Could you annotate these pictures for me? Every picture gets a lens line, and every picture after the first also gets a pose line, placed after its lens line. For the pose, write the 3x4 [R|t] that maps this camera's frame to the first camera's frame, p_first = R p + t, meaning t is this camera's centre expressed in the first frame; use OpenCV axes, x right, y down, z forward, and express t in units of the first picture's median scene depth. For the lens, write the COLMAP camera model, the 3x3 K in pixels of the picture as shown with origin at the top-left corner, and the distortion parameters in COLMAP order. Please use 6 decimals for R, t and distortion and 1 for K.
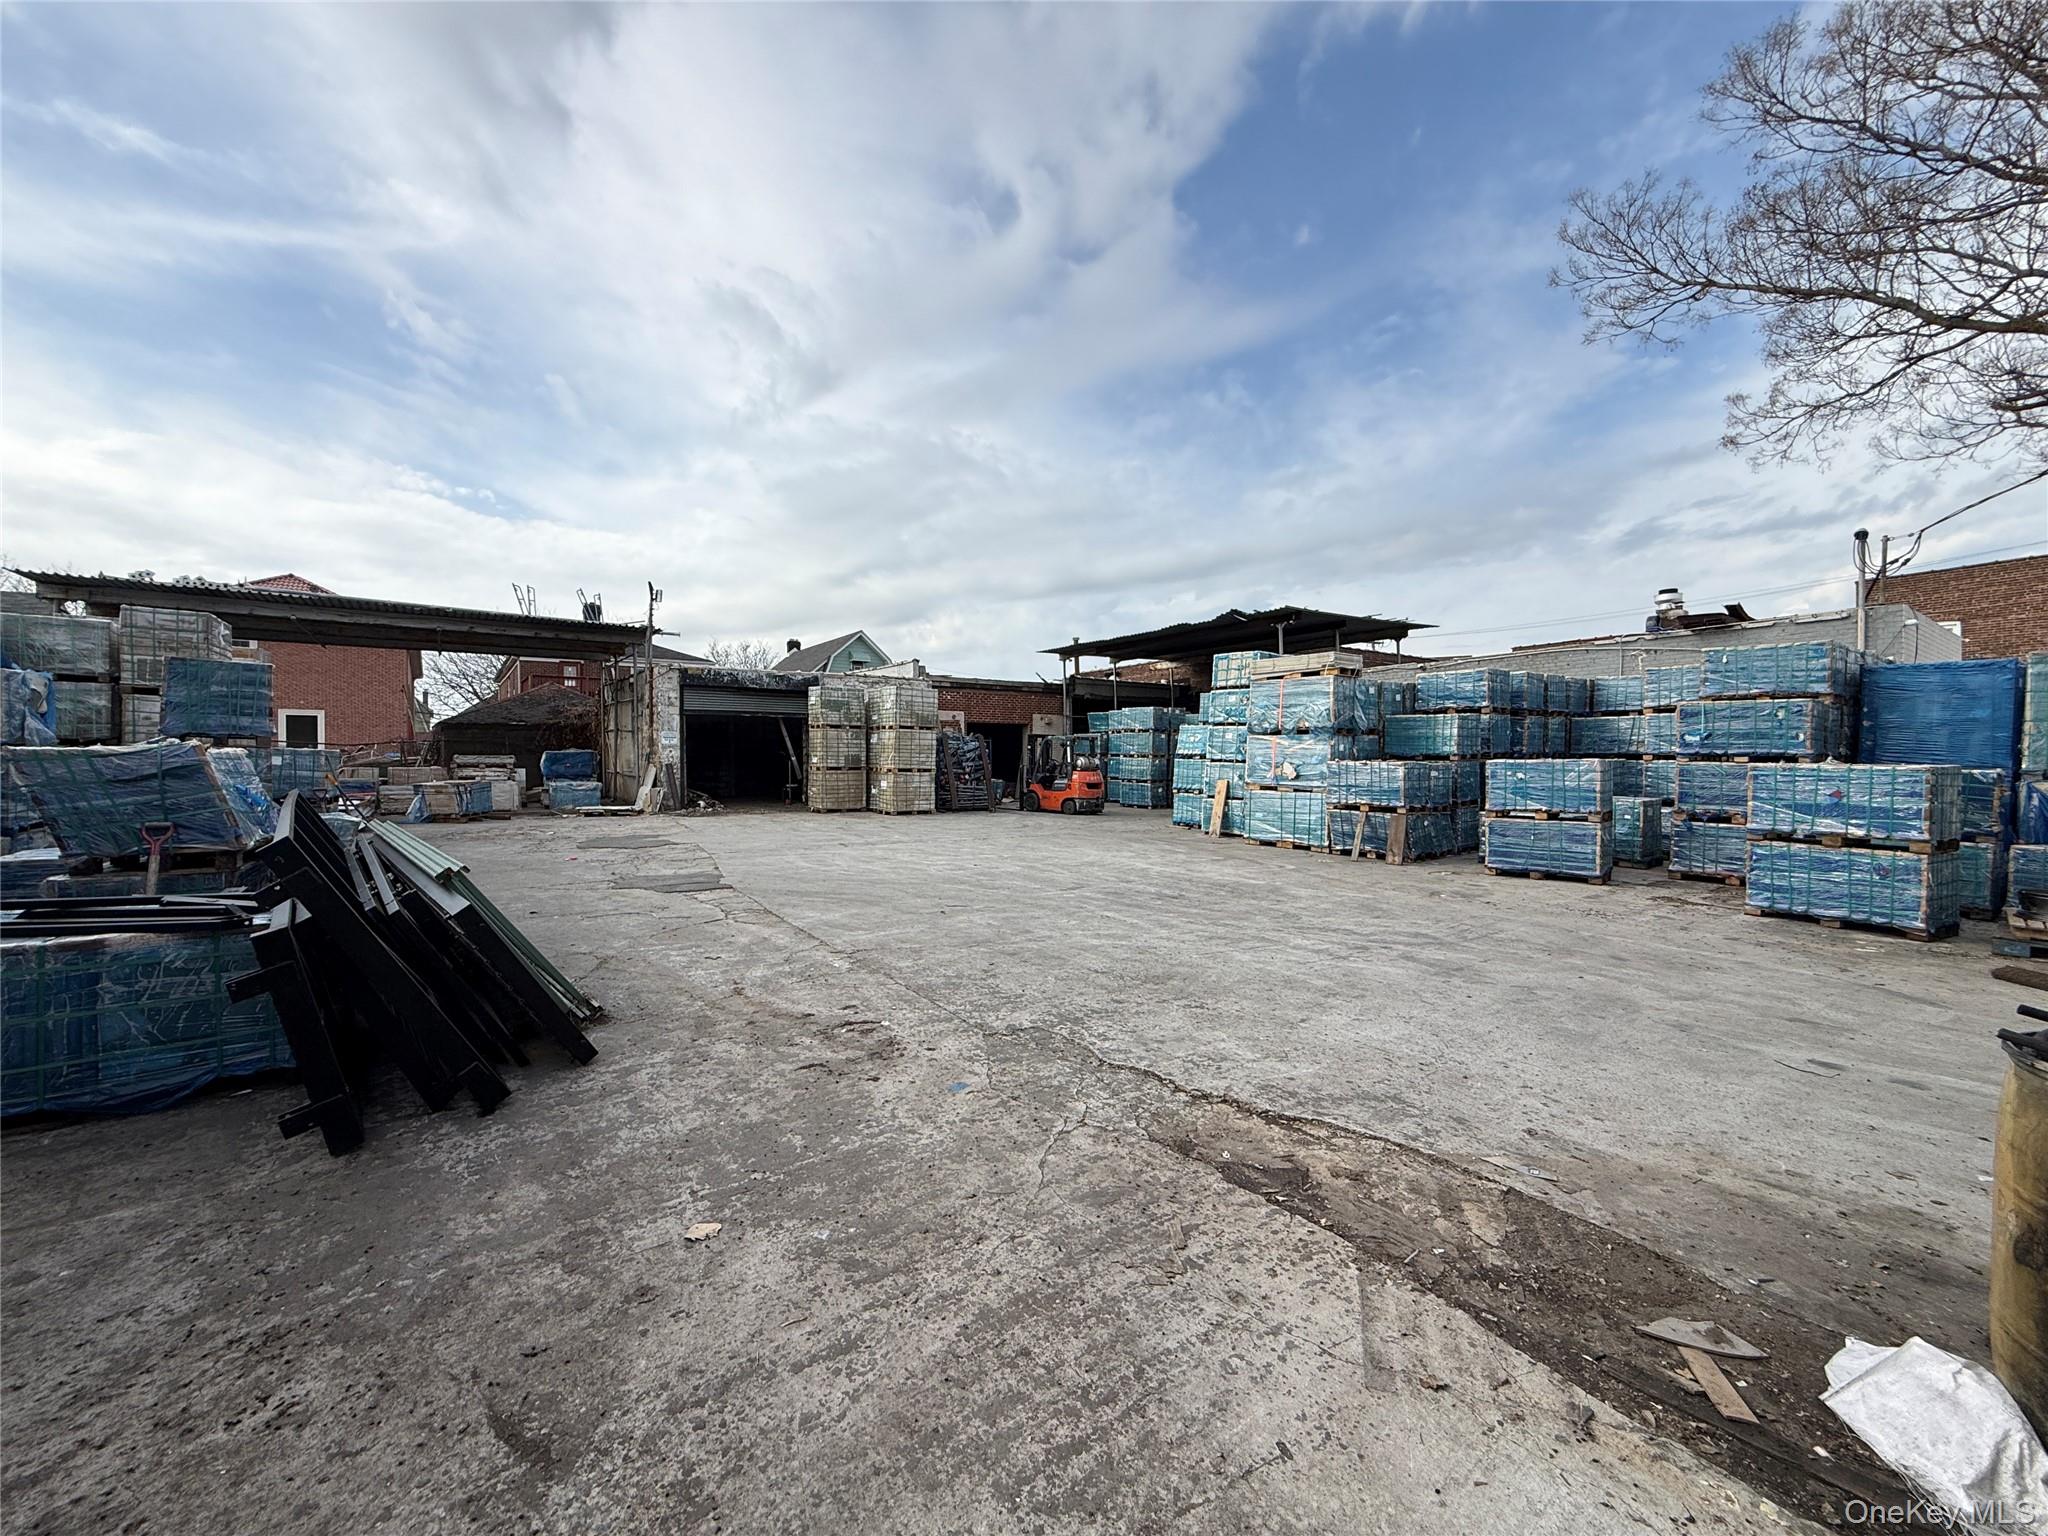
lens RADIAL K [[817.4, 0, 994.7], [0, 817.4, 770.3], [0, 0, 1]] dist [0.000475, -0.000164]
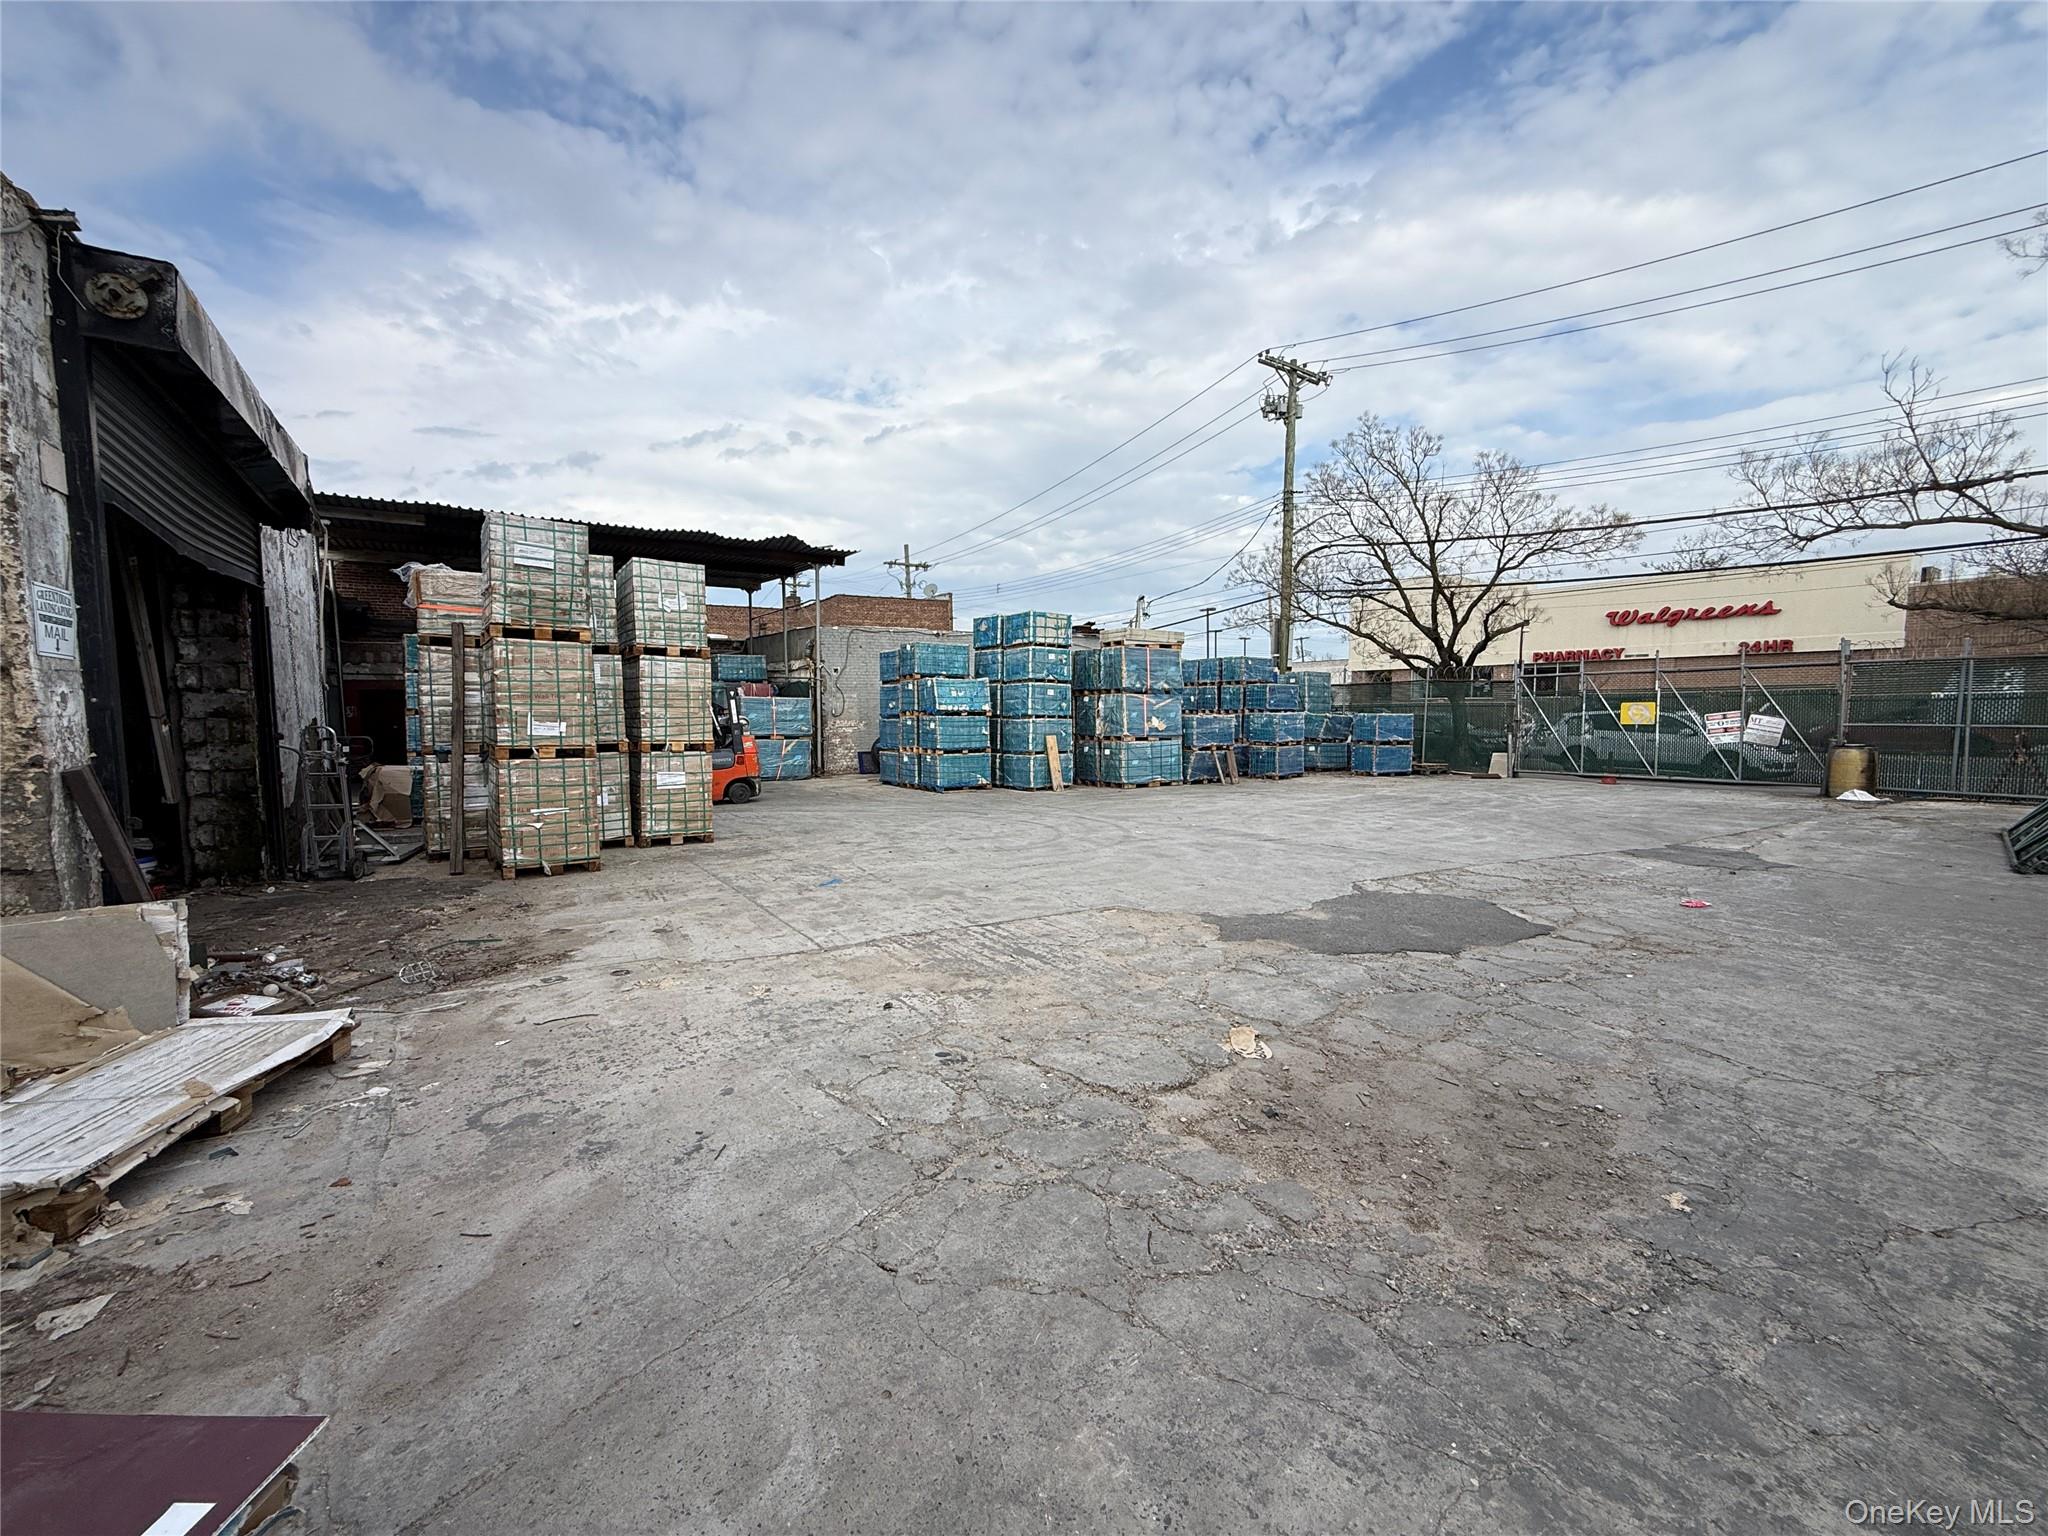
lens RADIAL K [[817.4, 0, 1019.8], [0, 817.4, 762.0], [0, 0, 1]] dist [0.000475, -0.000164]
pose [[-0.000928, -0.058891, 0.998264, -0.584682], [0.025045, 0.997950, 0.058895, -0.012979], [-0.999686, 0.025056, 0.000549, 0.814898]]
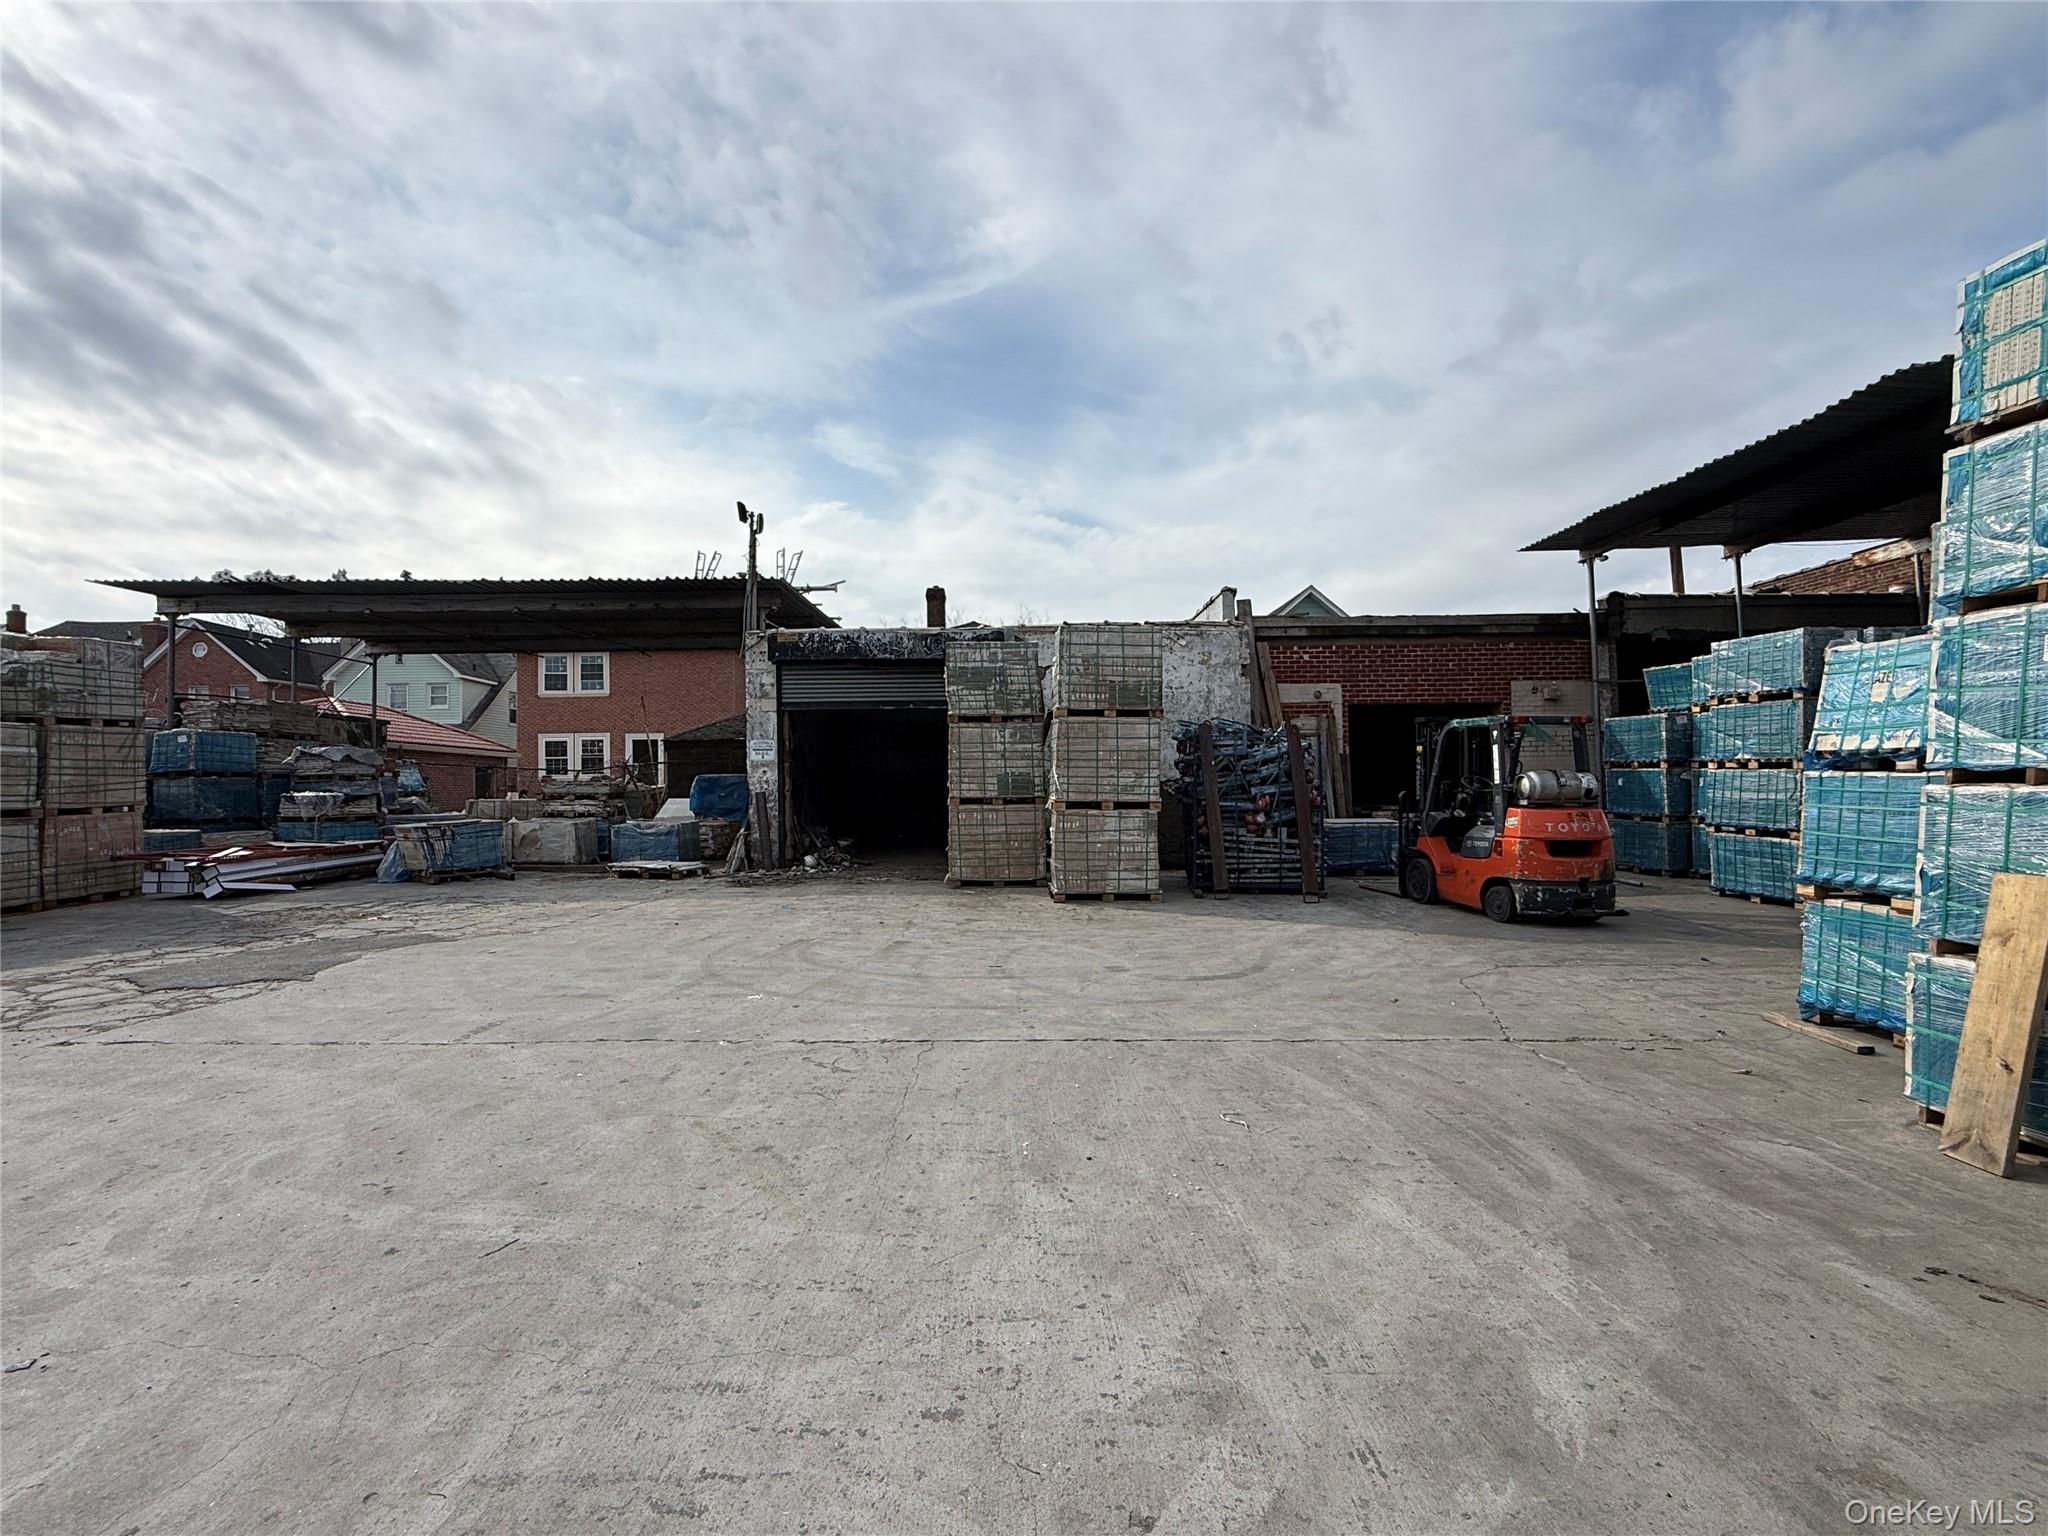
lens RADIAL K [[968.8, 0, 1013.9], [0, 968.8, 767.3], [0, 0, 1]] dist [0.010616, -0.003086]
pose [[0.823606, -0.018898, -0.566848, 0.167245], [0.004251, 0.999622, -0.027149, -0.006489], [0.567147, 0.019950, 0.823375, 0.508071]]
